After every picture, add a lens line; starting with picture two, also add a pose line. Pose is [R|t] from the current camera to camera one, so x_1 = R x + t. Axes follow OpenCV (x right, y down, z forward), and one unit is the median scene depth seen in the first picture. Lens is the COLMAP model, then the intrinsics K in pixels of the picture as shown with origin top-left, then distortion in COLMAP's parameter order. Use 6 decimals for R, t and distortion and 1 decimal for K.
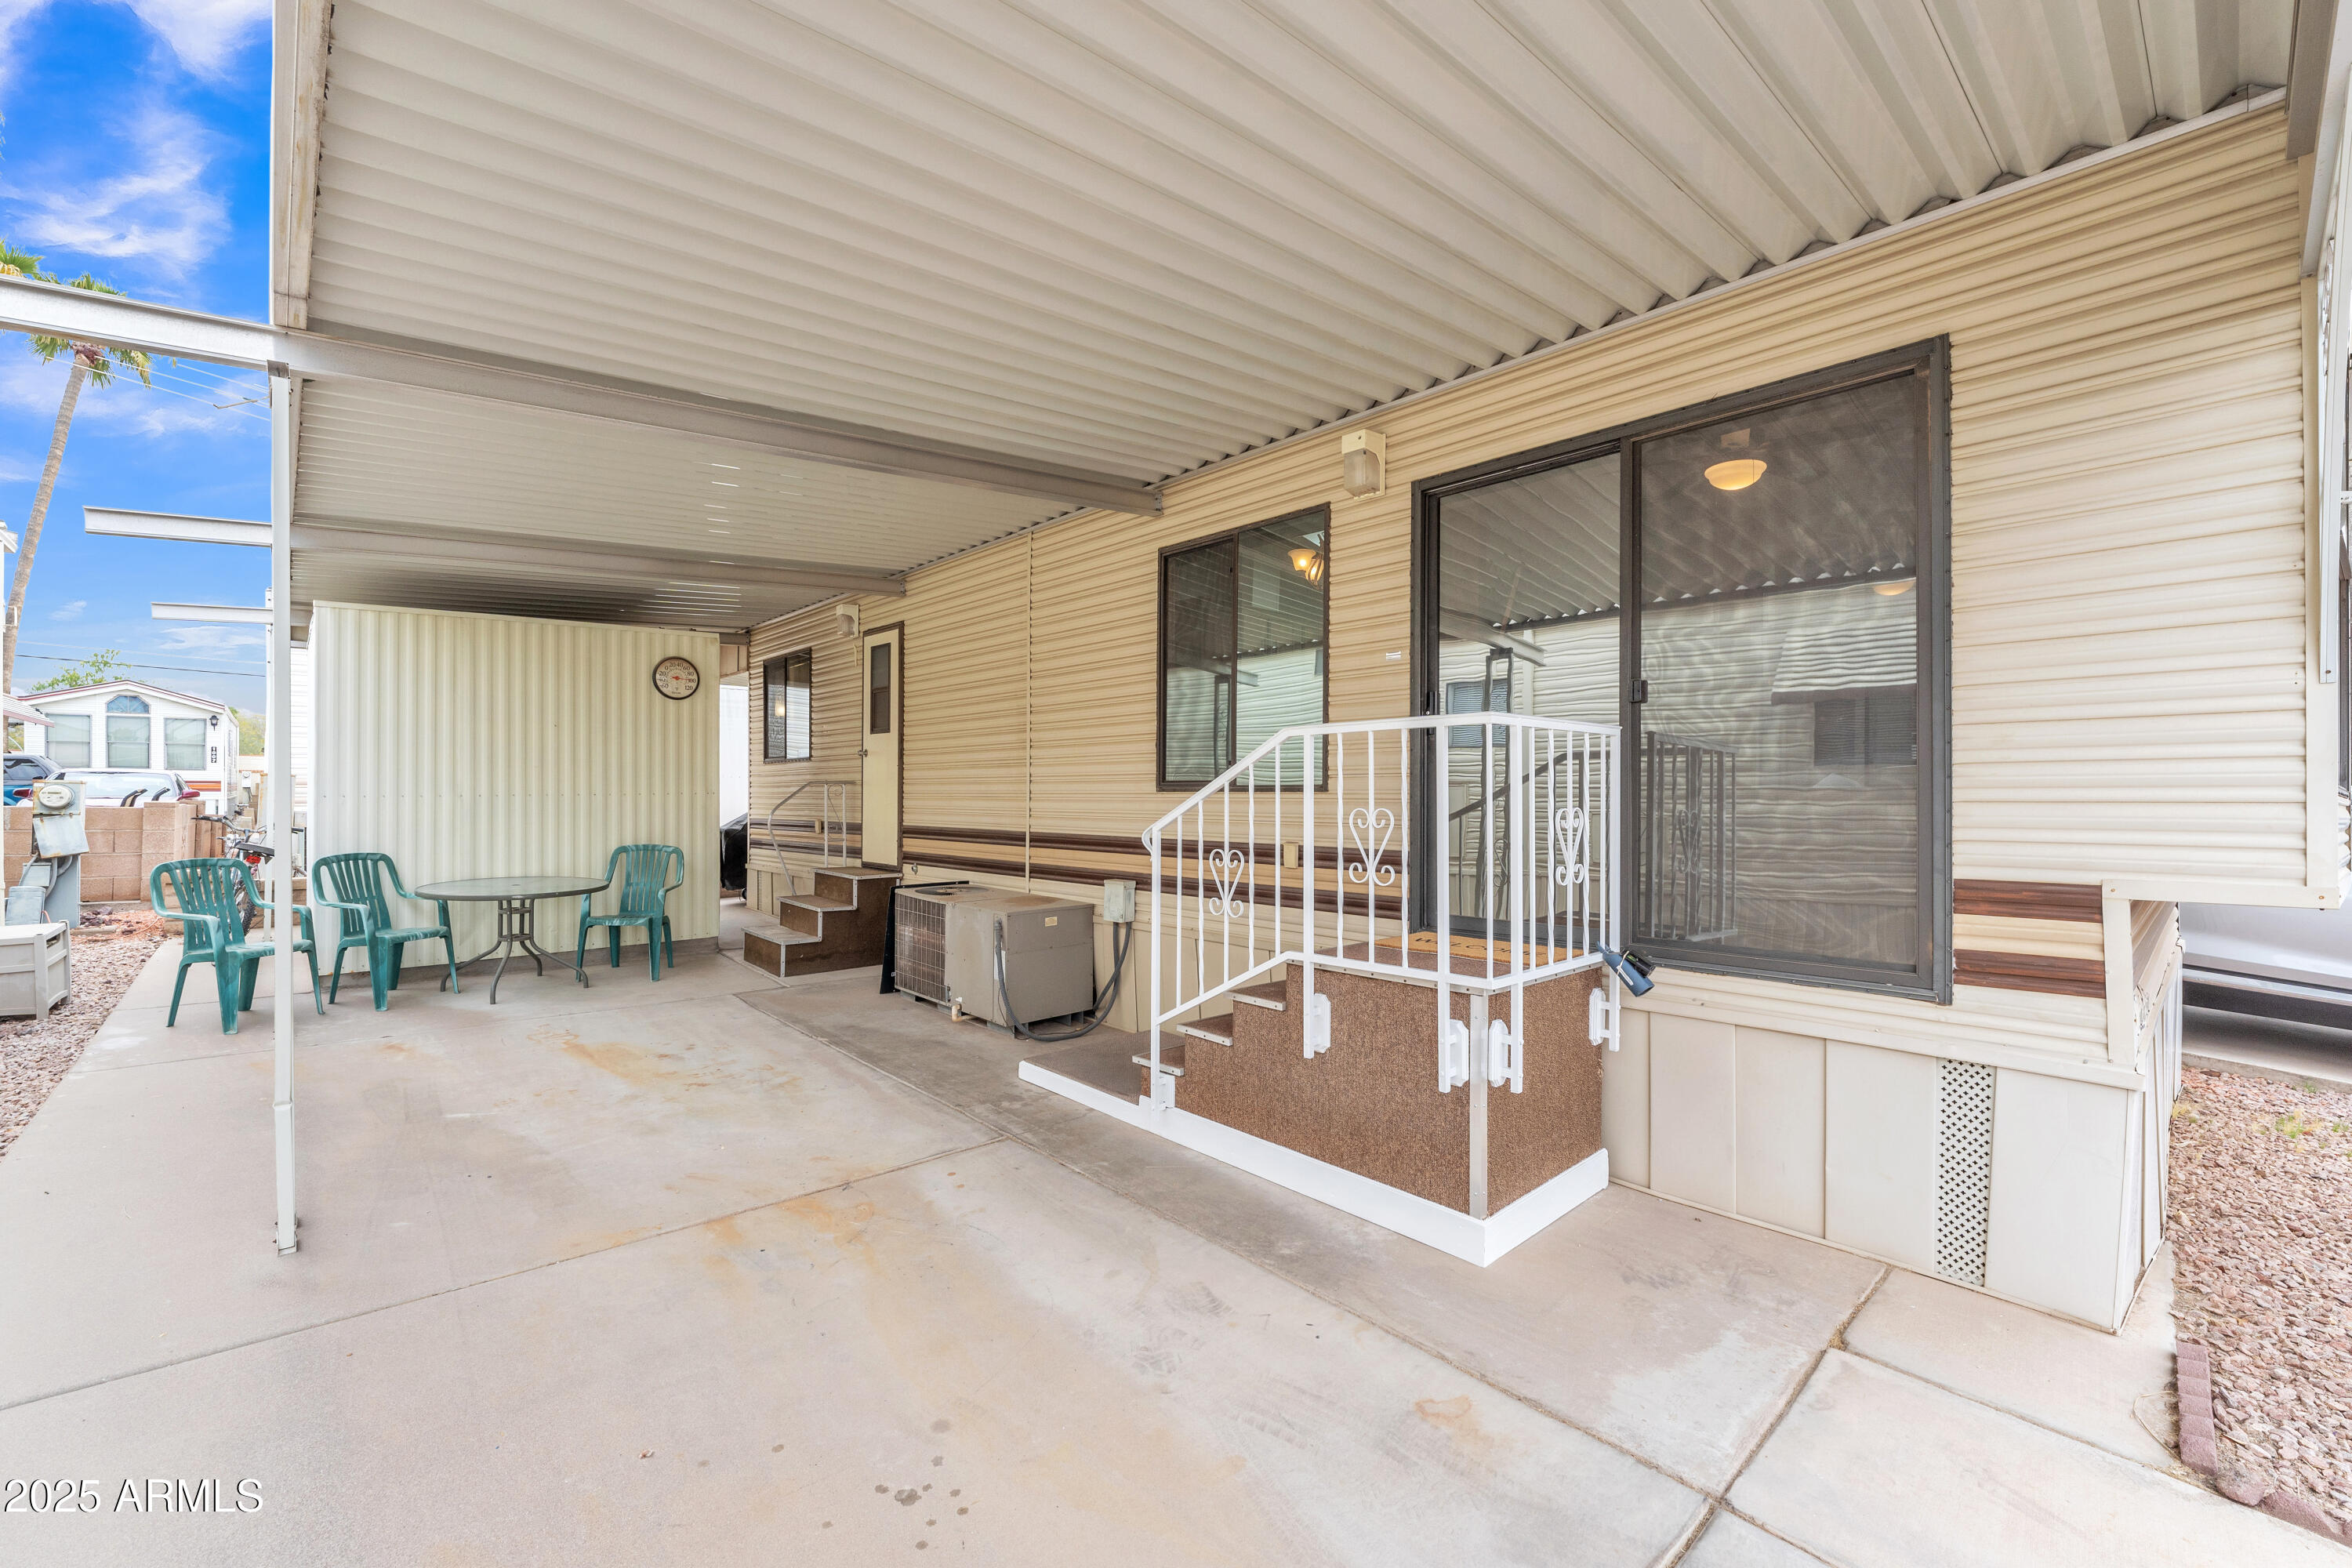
lens RADIAL K [[973.4, 0, 1173.0], [0, 973.4, 791.5], [0, 0, 1]] dist [-0.001229, -0.000063]
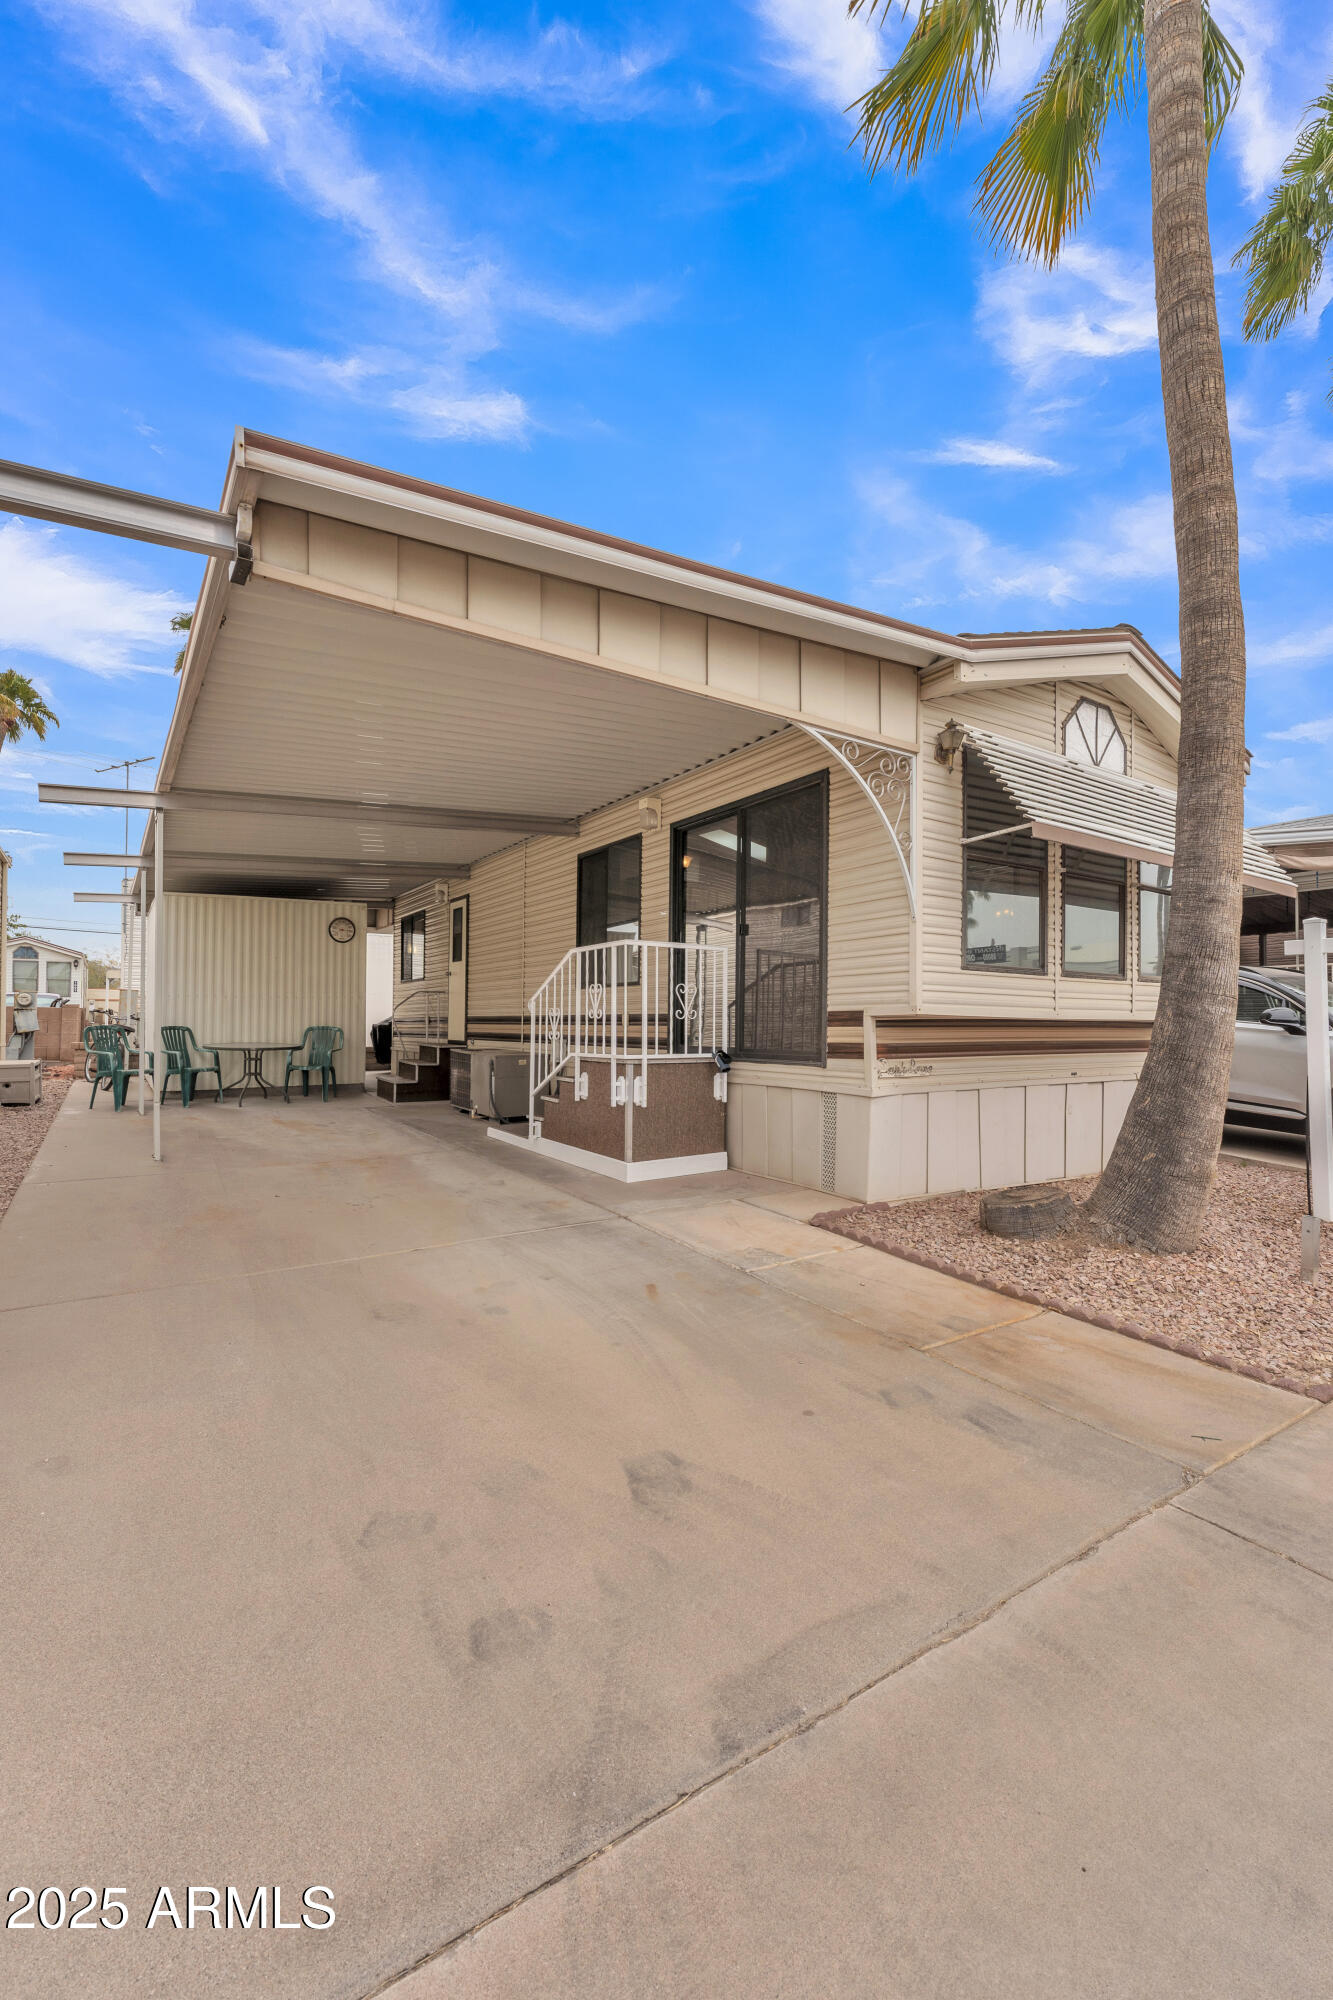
lens RADIAL K [[833.2, 0, 660.4], [0, 833.2, 1006.5], [0, 0, 1]] dist [-0.000032, 0.000026]
pose [[0.987954, 0.000795, -0.154744, 0.329262], [-0.003732, 0.999818, -0.018688, 0.052836], [0.154701, 0.019040, 0.987778, -0.436663]]
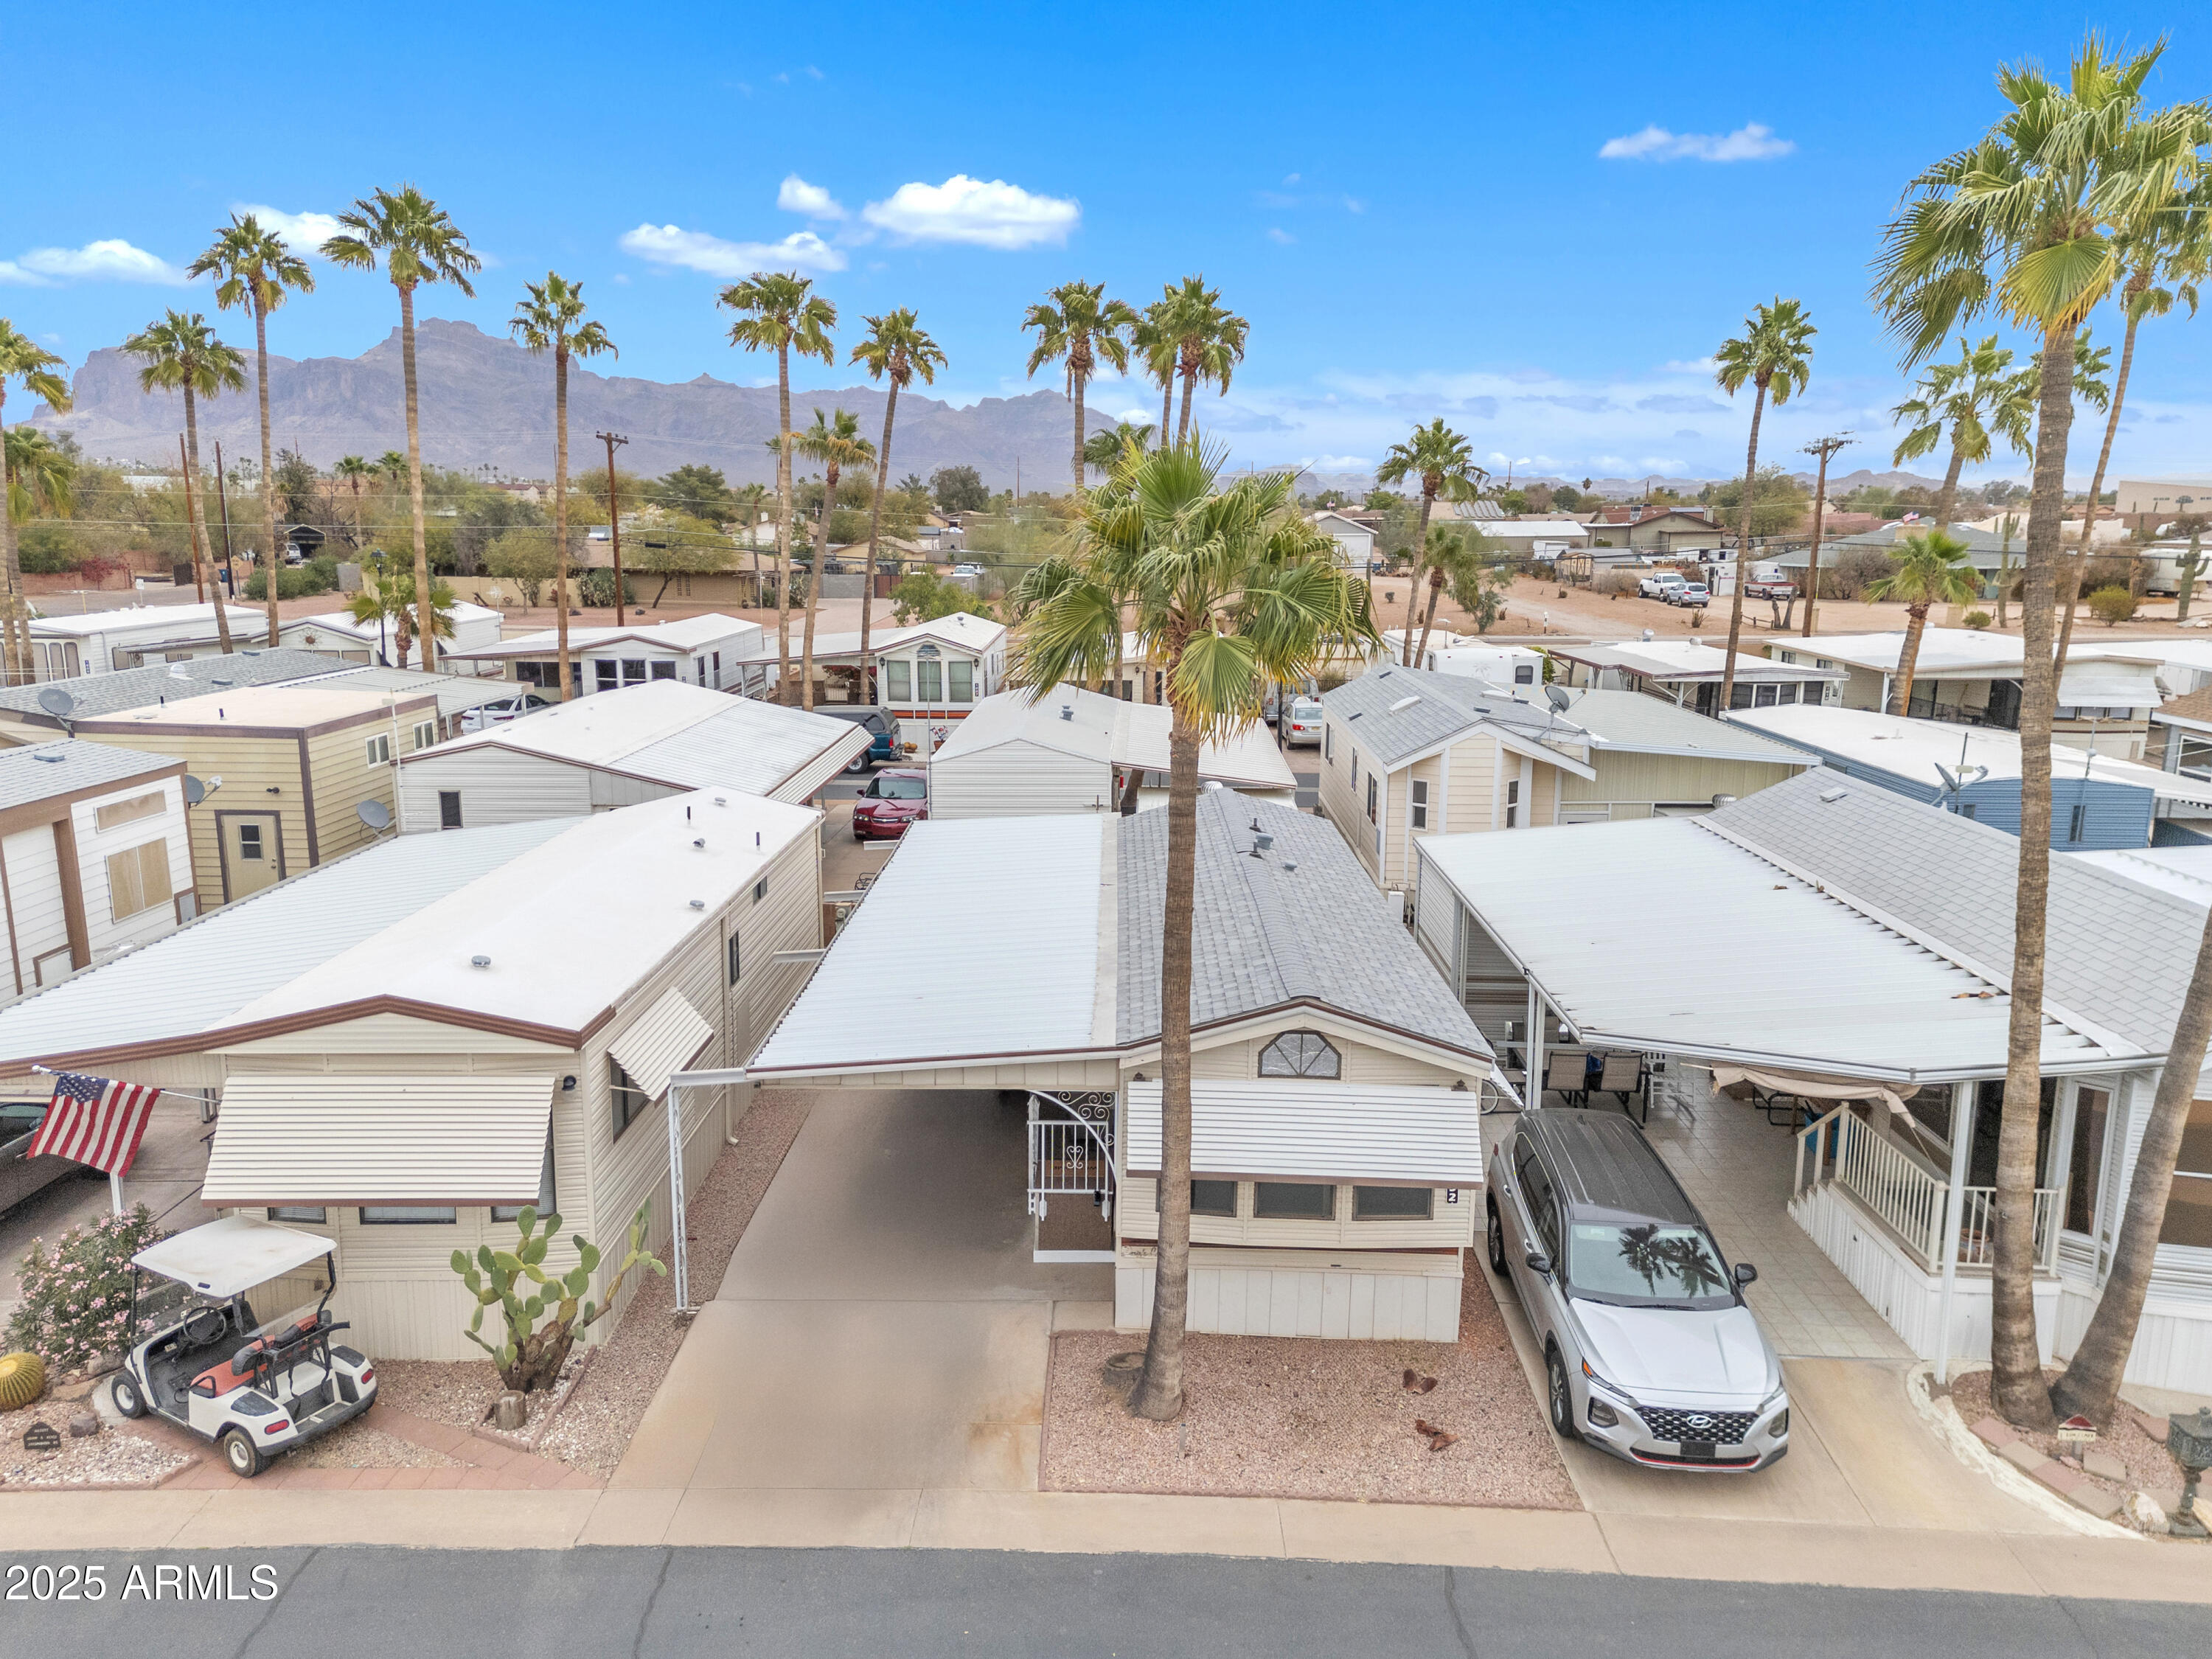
lens RADIAL K [[1531.7, 0, 1099.6], [0, 1531.7, 813.4], [0, 0, 1]] dist [0.208835, -0.191563]
pose [[0.726221, 0.136377, -0.673799, 2.034002], [-0.004395, 0.981027, 0.193823, -1.119122], [0.687447, -0.137797, 0.713041, -1.350976]]
